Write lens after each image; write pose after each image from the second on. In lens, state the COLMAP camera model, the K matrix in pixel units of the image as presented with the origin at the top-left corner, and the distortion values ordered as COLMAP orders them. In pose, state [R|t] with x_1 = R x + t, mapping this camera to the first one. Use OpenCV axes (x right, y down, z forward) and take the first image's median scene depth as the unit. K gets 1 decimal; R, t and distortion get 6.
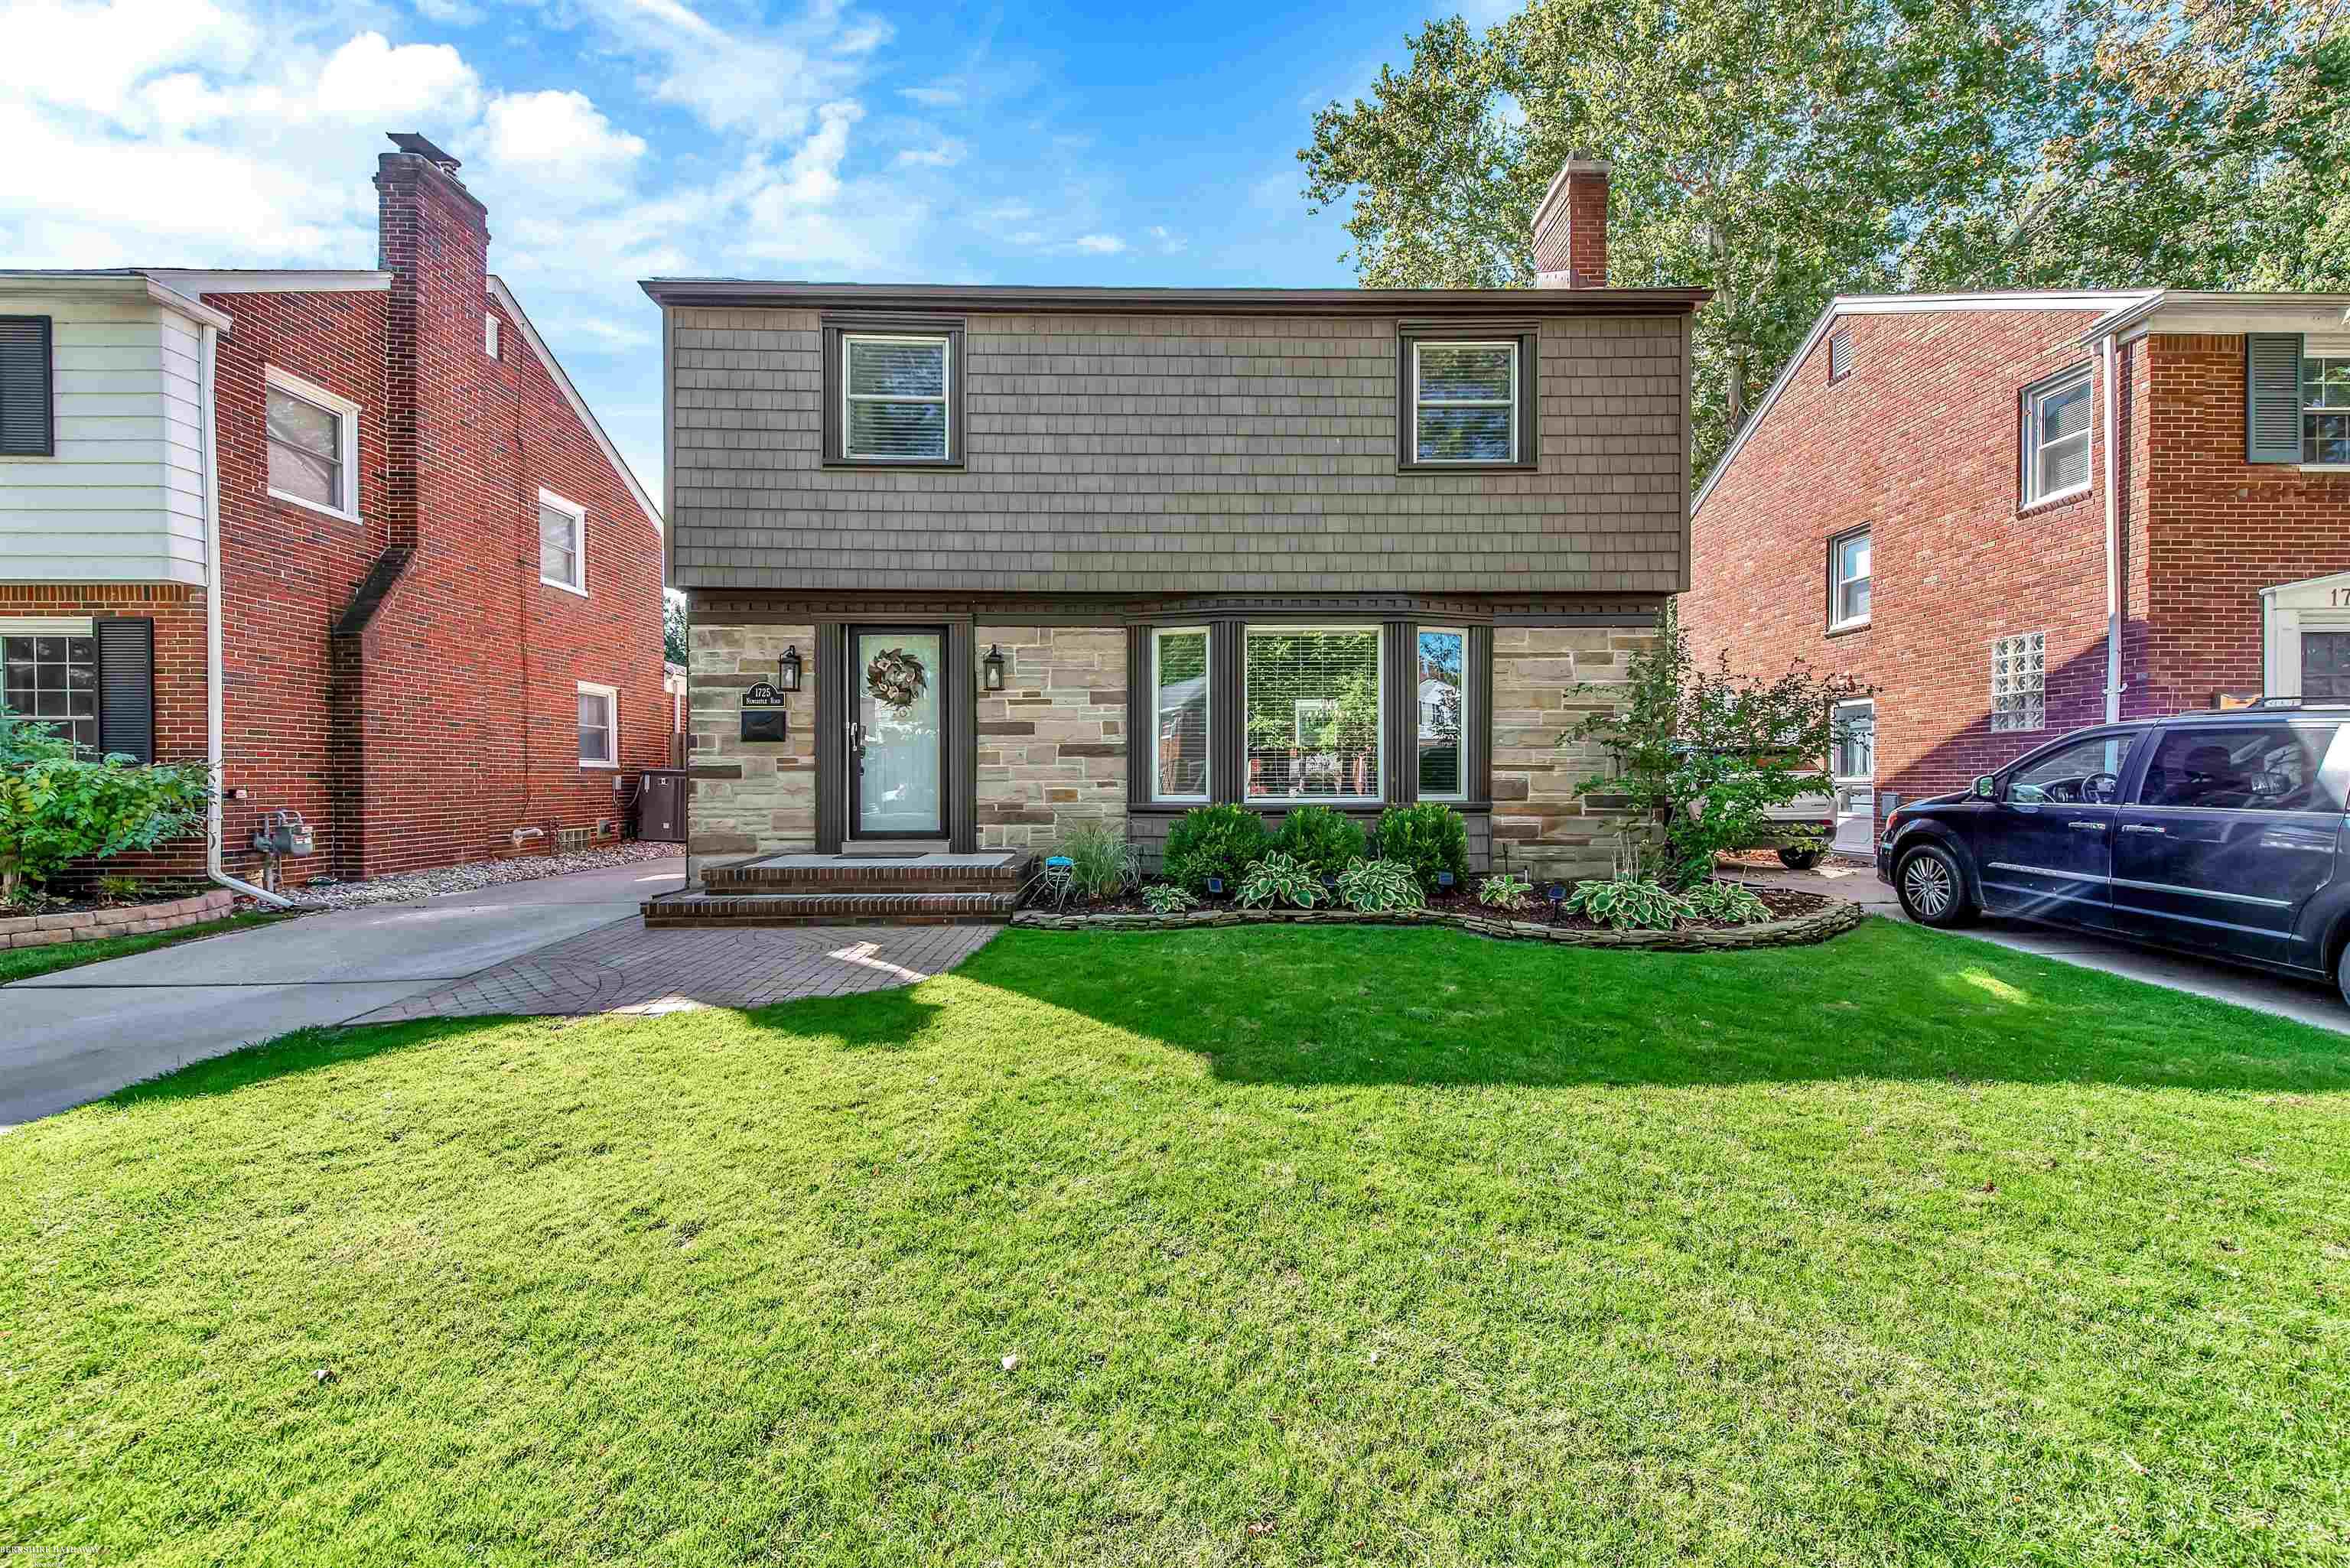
lens RADIAL K [[944.0, 0, 1175.7], [0, 944.0, 774.2], [0, 0, 1]] dist [0.007687, -0.001820]
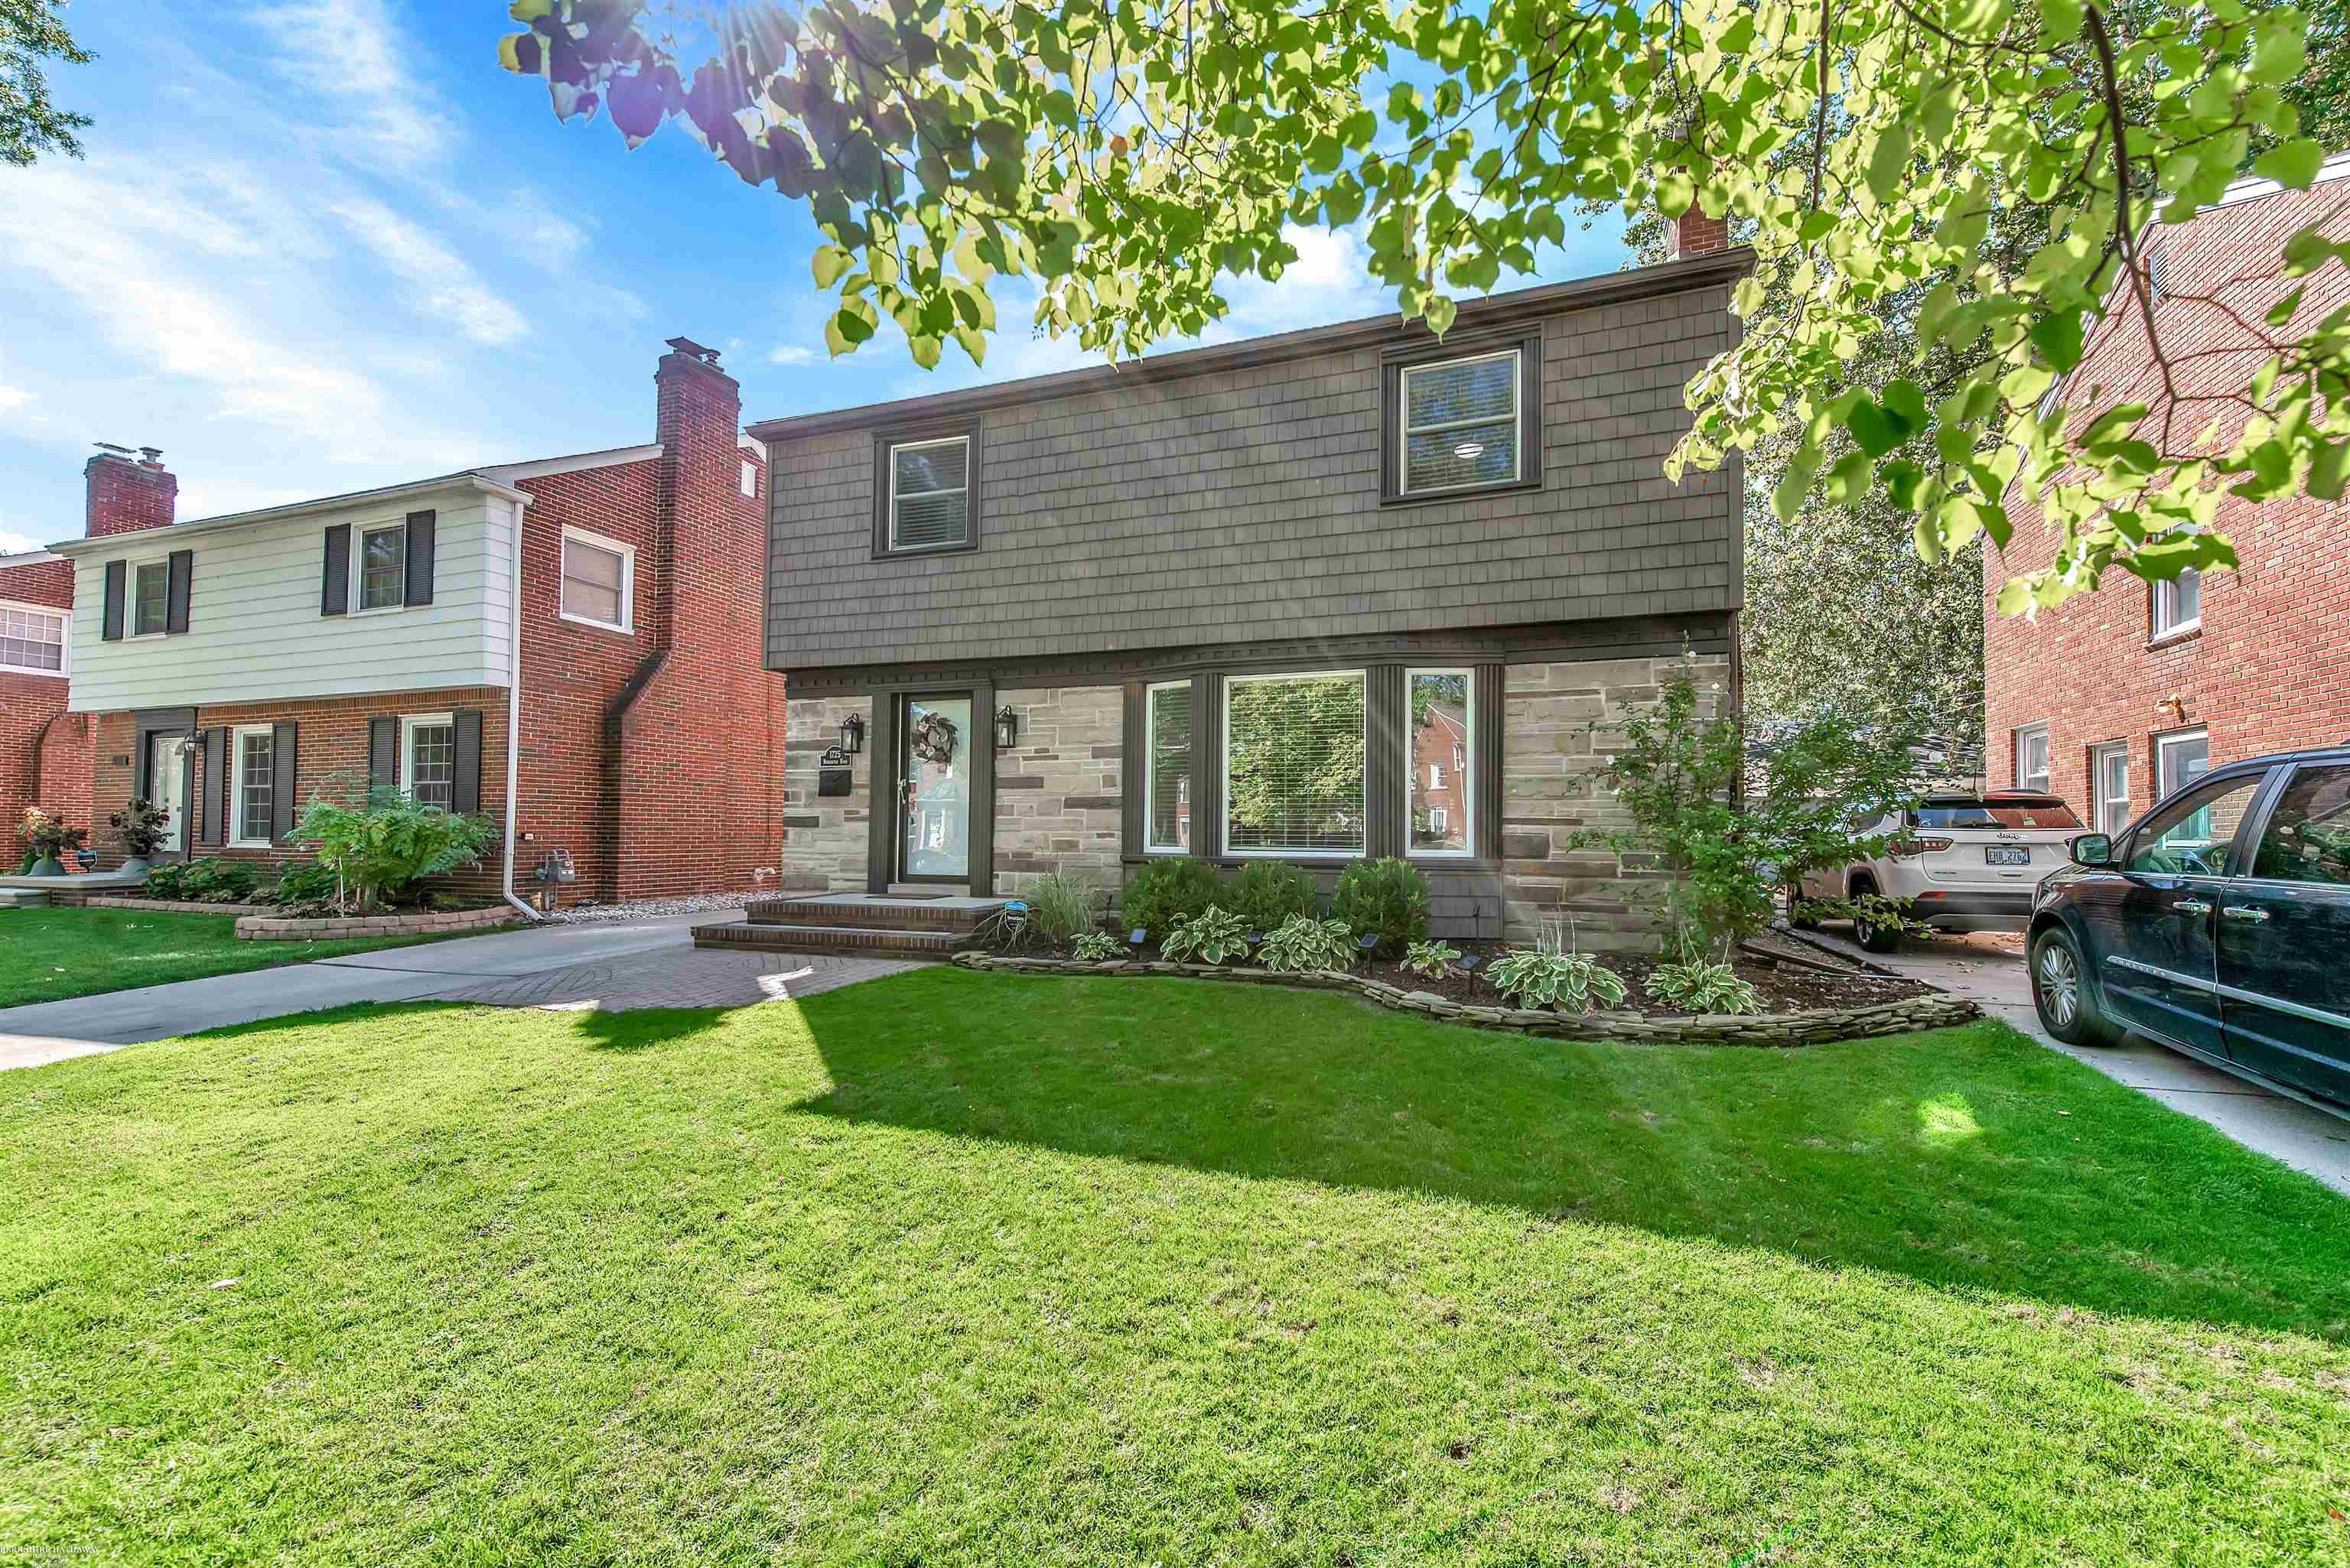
lens RADIAL K [[944.0, 0, 1231.8], [0, 944.0, 796.0], [0, 0, 1]] dist [0.007687, -0.001820]
pose [[0.933566, -0.005167, -0.358368, 0.439211], [-0.007749, 0.999371, -0.034594, 0.002126], [0.358322, 0.035073, 0.932939, 0.079211]]
